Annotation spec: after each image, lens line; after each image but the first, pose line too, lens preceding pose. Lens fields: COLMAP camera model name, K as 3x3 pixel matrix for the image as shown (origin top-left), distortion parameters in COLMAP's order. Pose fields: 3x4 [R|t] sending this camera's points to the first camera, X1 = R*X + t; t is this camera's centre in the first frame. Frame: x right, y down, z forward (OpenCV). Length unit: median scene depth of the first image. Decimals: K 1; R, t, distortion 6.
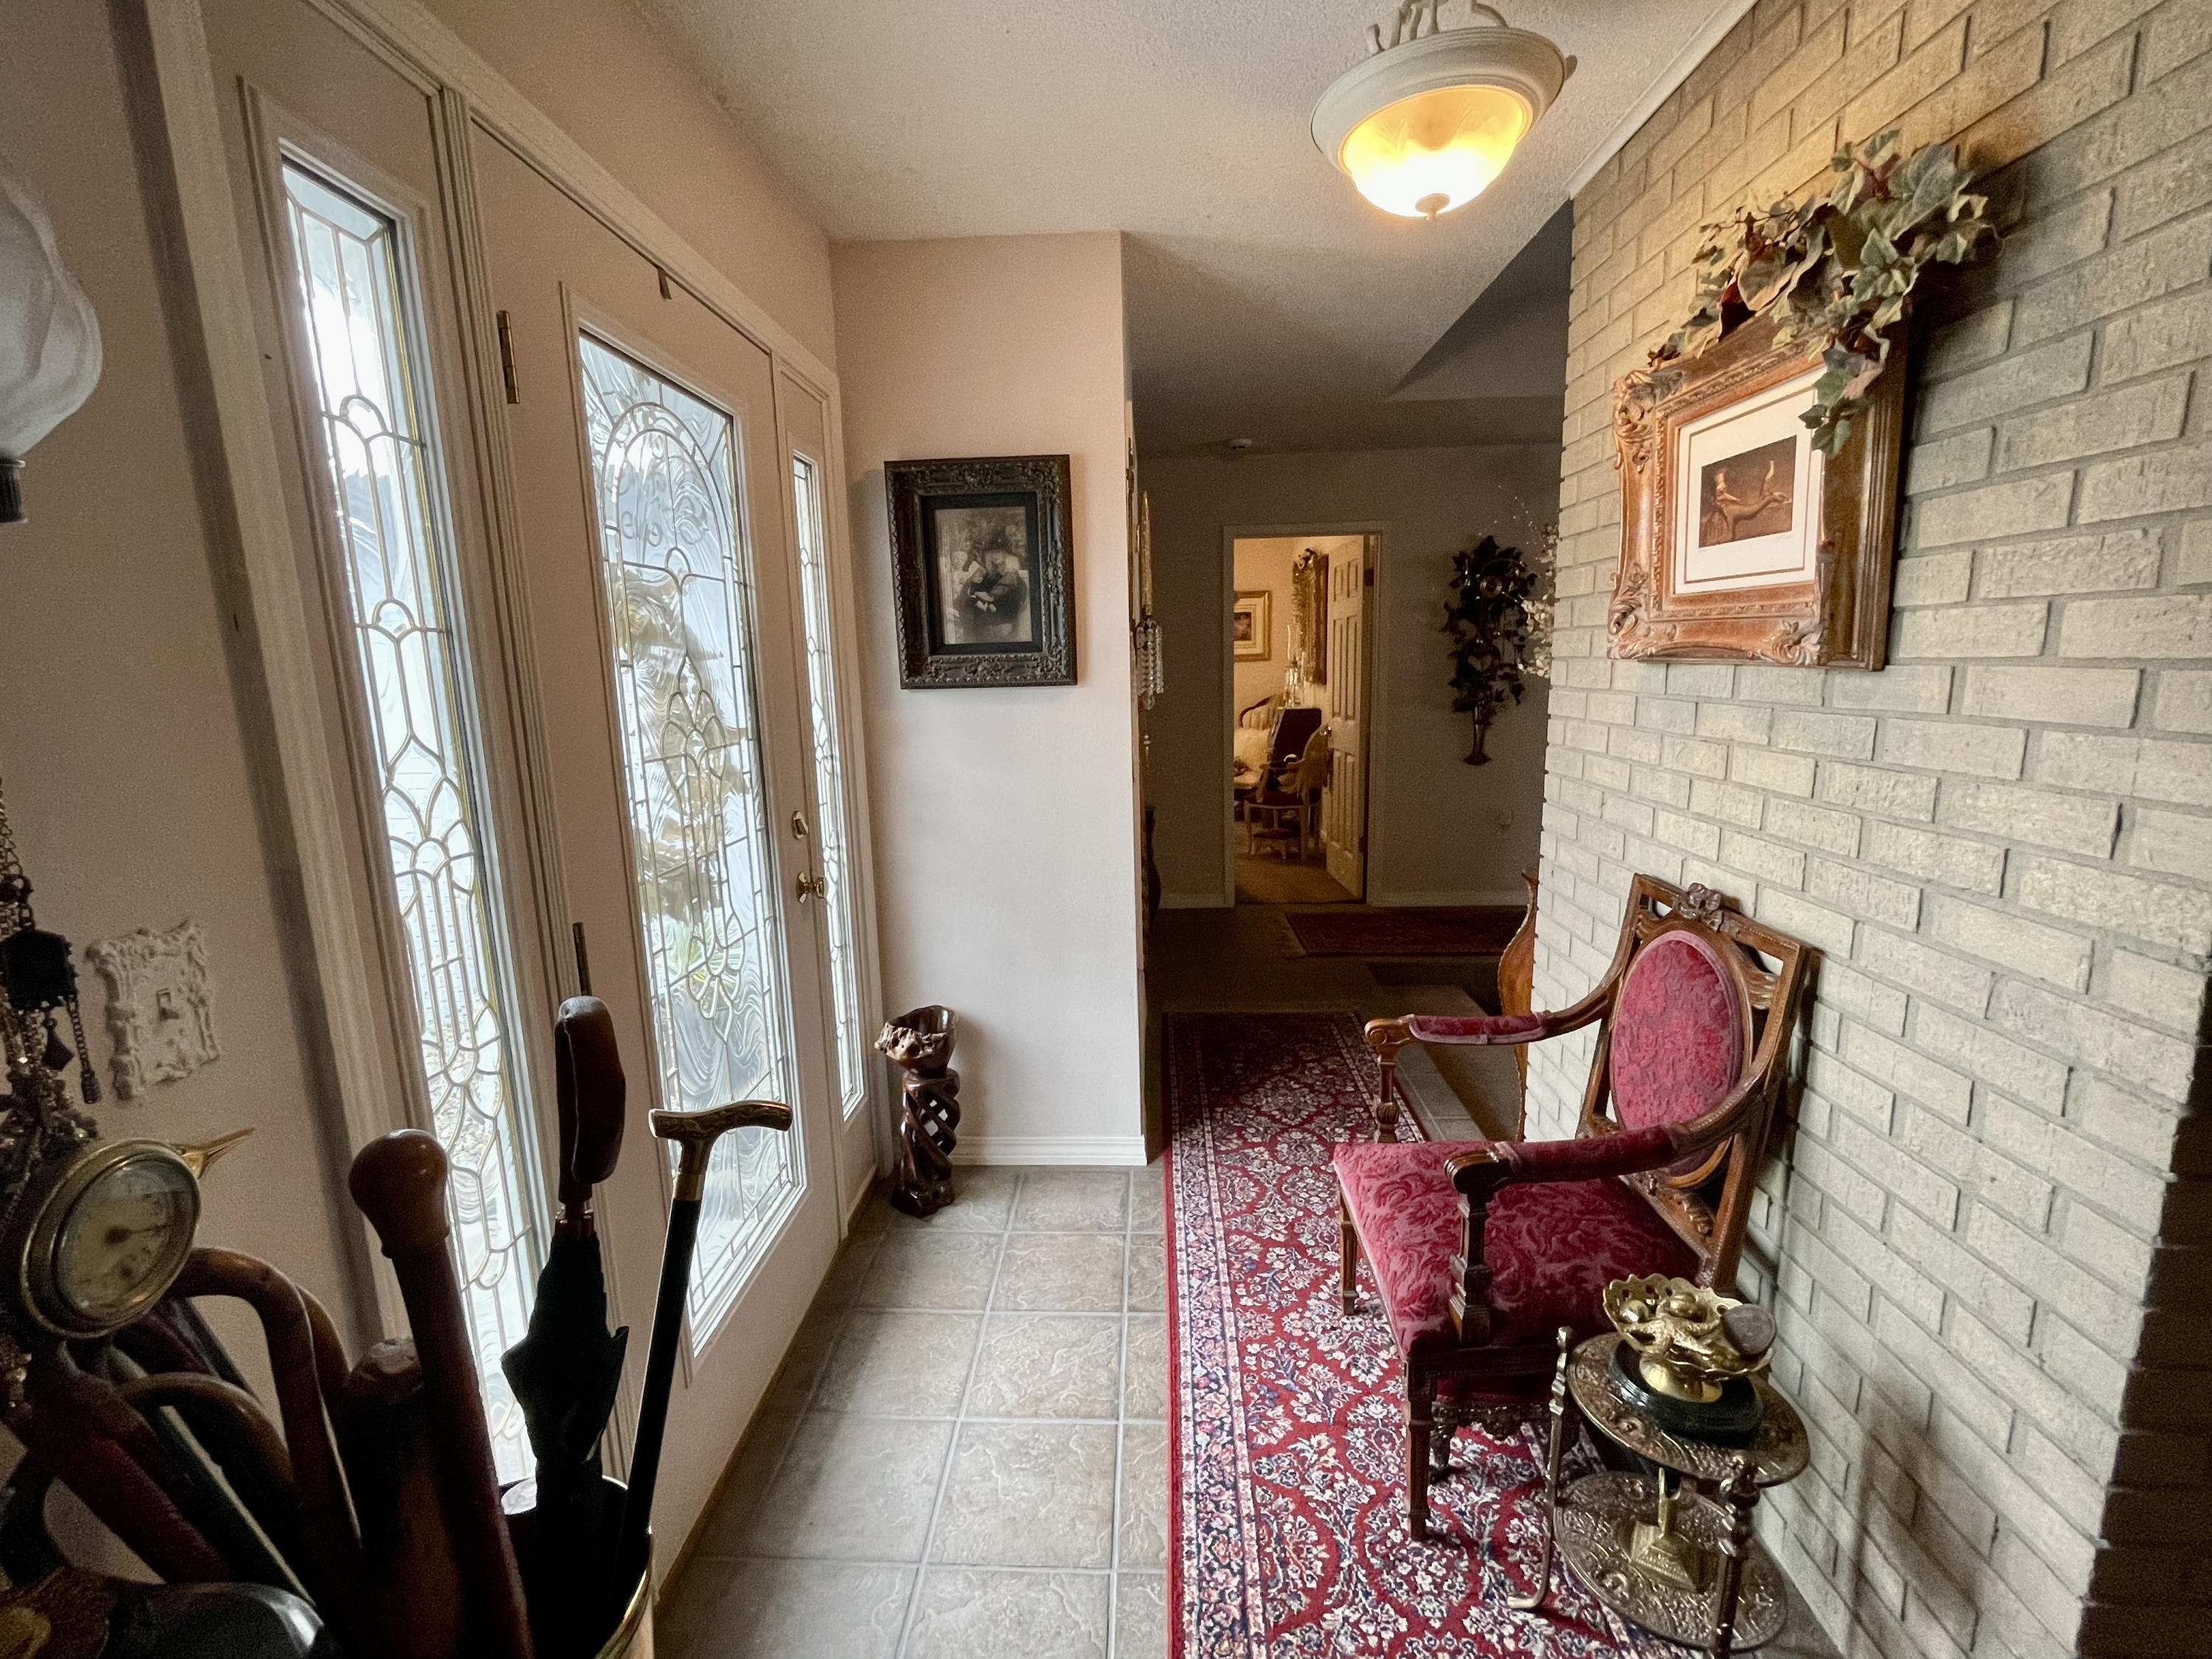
lens RADIAL K [[968.0, 0, 1125.2], [0, 968.0, 826.1], [0, 0, 1]] dist [-0.005659, -0.000846]
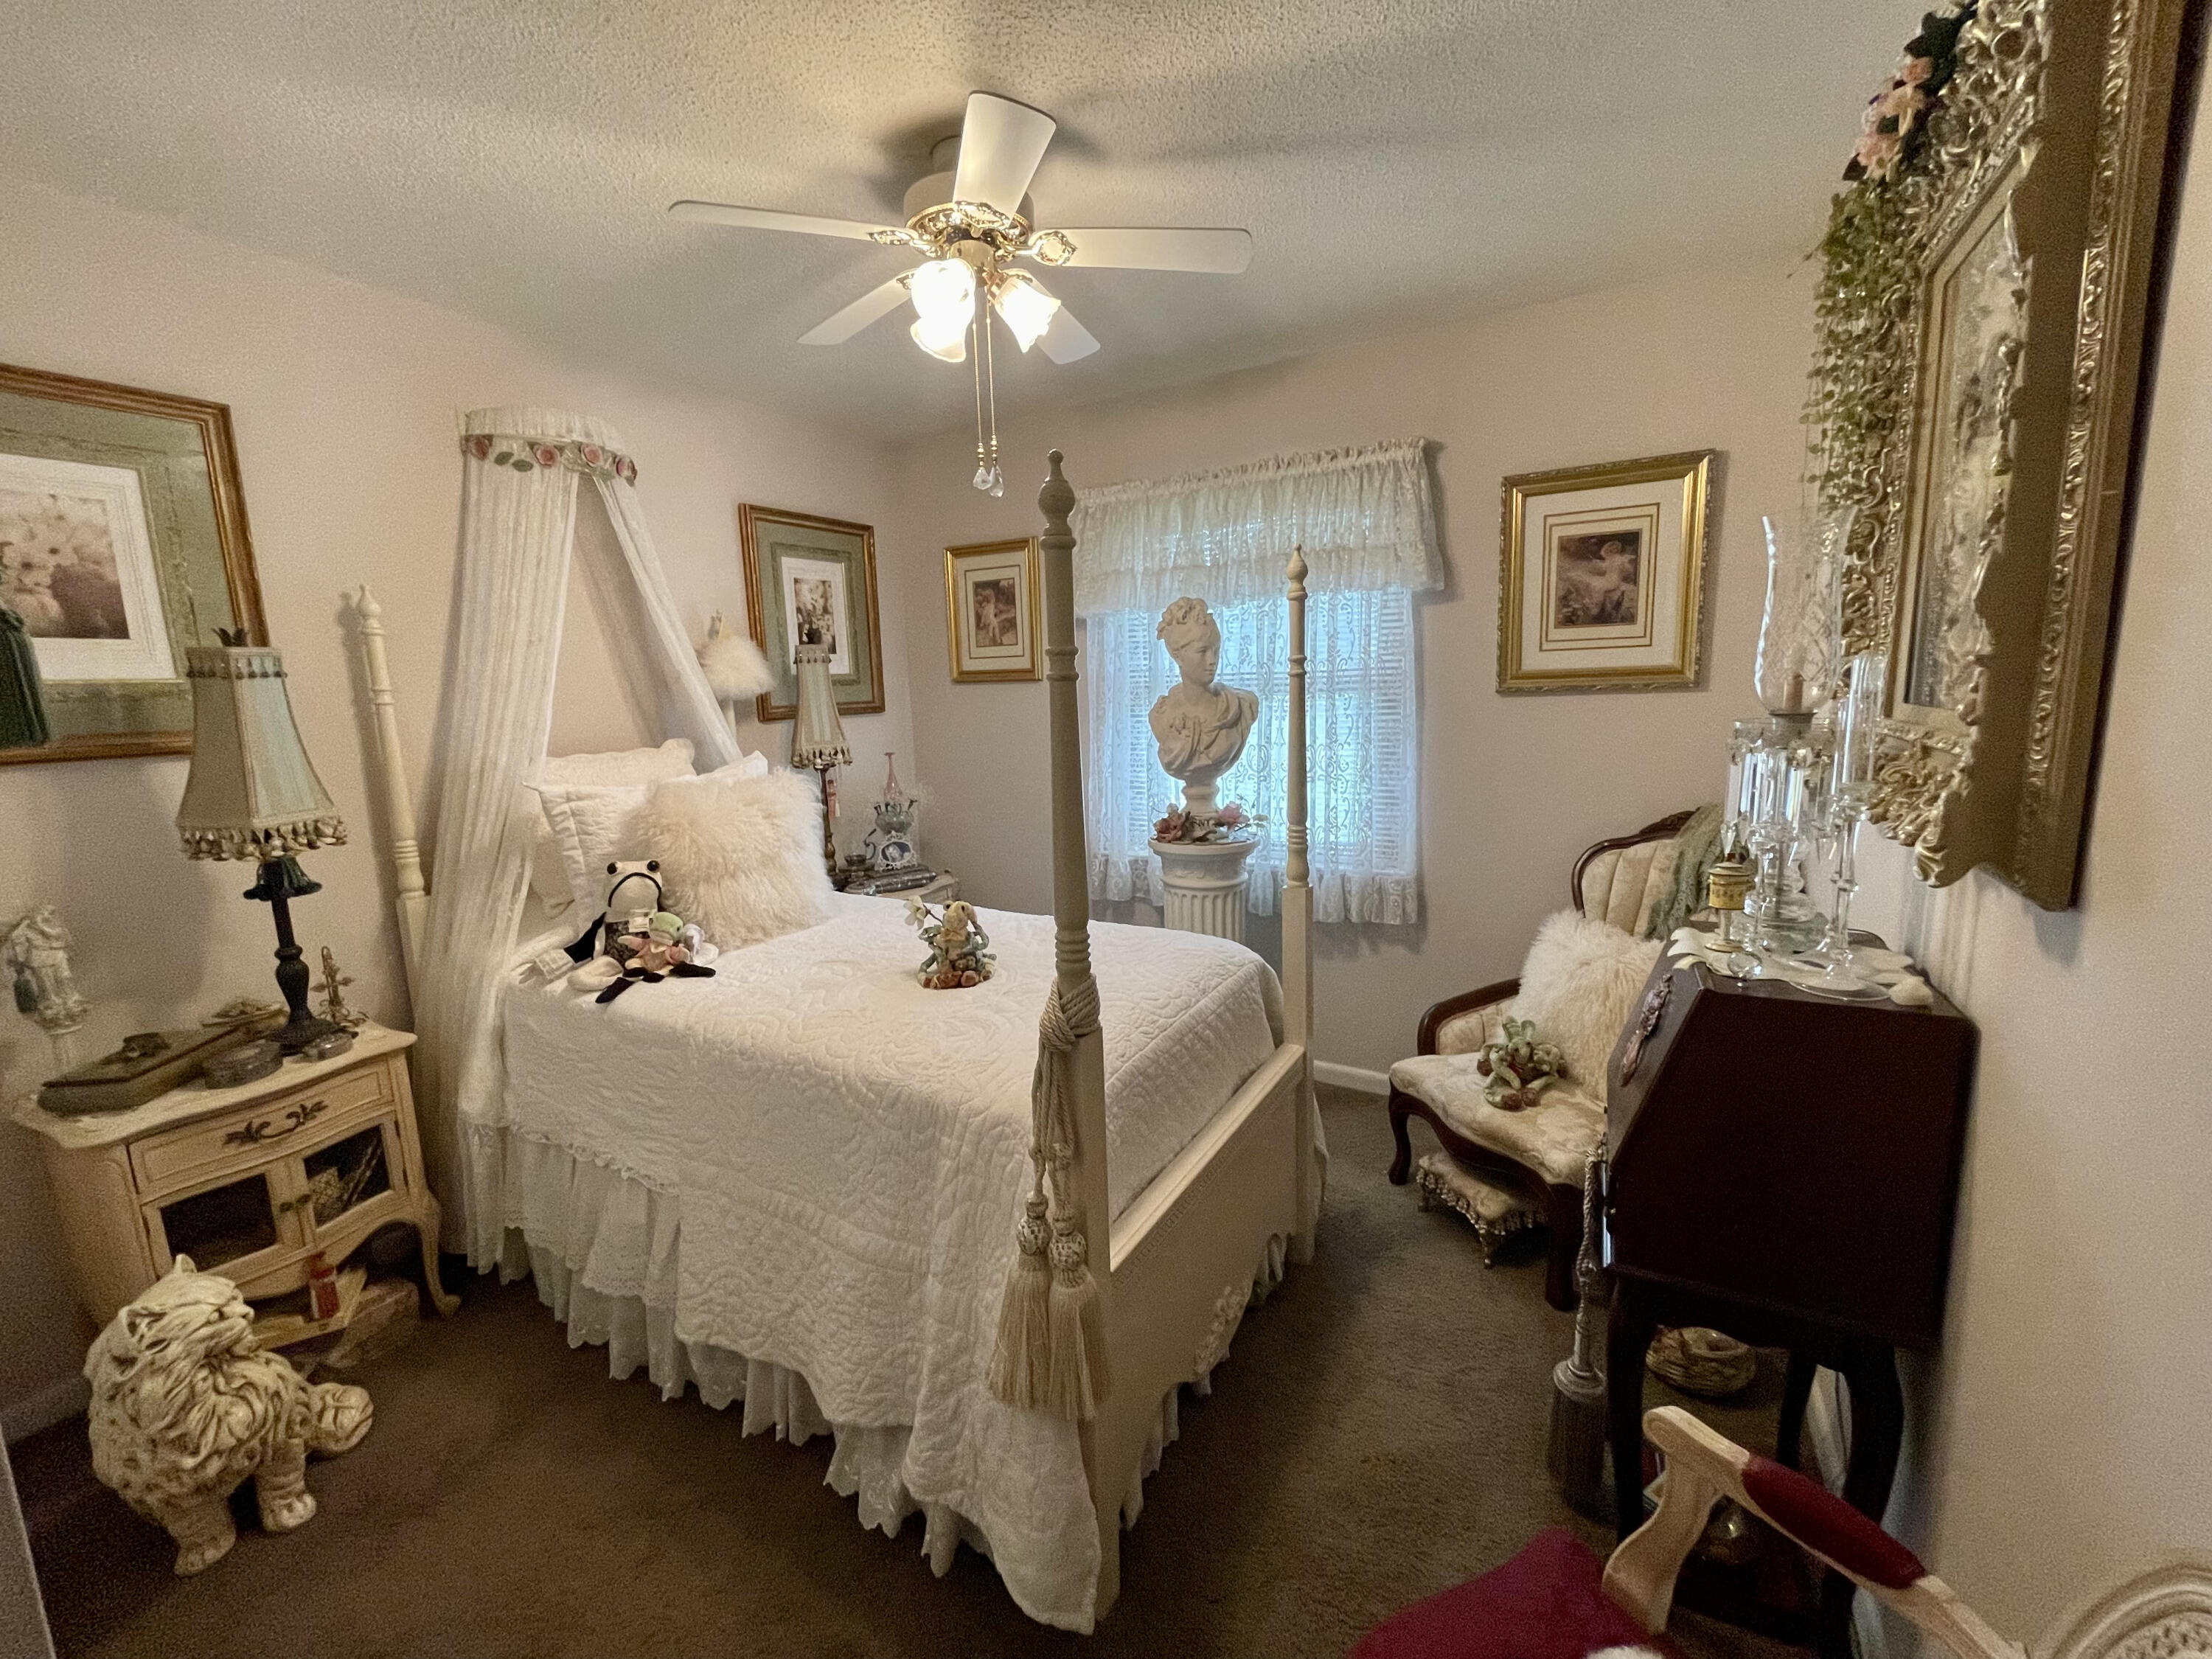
lens RADIAL K [[889.2, 0, 1117.7], [0, 889.2, 826.2], [0, 0, 1]] dist [-0.001729, -0.000586]
pose [[0.881991, 0.073237, -0.465540, 0.124593], [-0.075810, 0.997035, 0.013223, -0.122743], [0.465128, 0.023630, 0.884928, 0.695791]]
